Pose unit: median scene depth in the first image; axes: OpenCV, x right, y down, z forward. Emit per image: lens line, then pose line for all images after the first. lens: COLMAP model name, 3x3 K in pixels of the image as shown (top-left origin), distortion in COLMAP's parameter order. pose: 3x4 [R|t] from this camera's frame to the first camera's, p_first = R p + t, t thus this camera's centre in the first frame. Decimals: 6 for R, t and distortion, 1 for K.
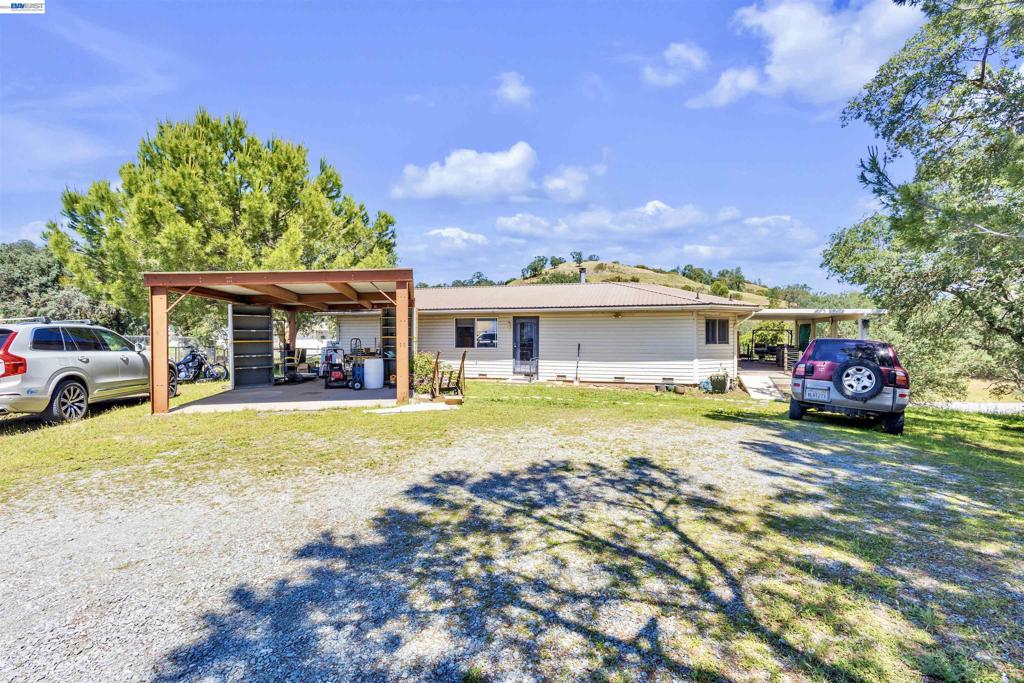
lens RADIAL K [[479.3, 0, 512.3], [0, 479.3, 339.6], [0, 0, 1]] dist [0.004095, 0.000091]
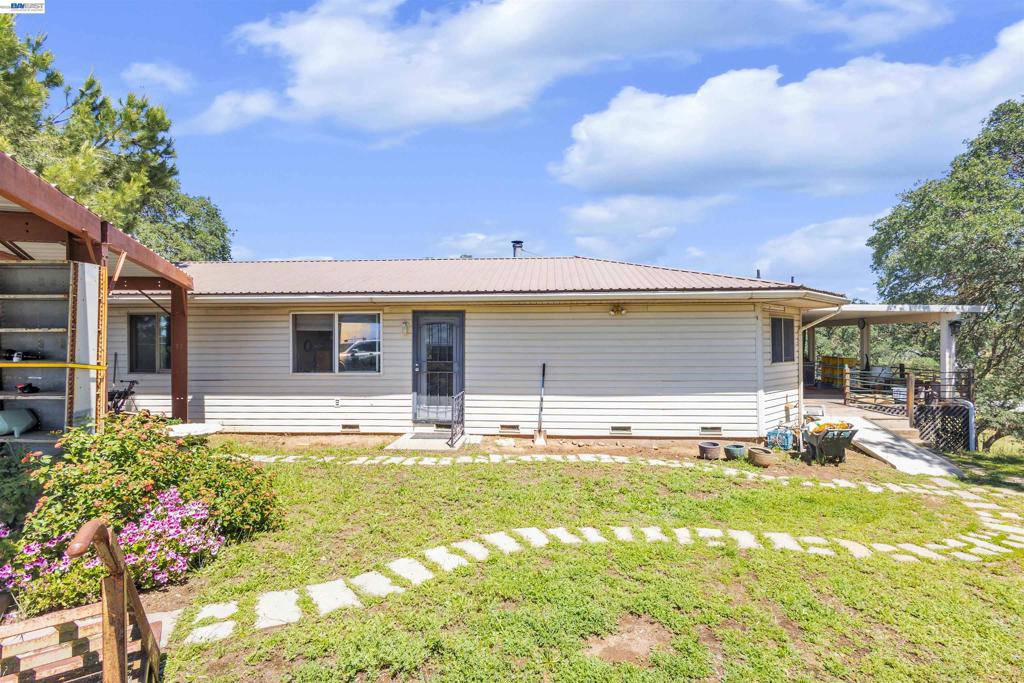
lens RADIAL K [[479.3, 0, 510.8], [0, 479.3, 339.1], [0, 0, 1]] dist [0.004095, 0.000091]
pose [[0.972329, -0.002548, 0.233603, -0.016527], [0.005329, 0.999922, -0.011275, -0.011805], [-0.233556, 0.012208, 0.972267, 0.488951]]
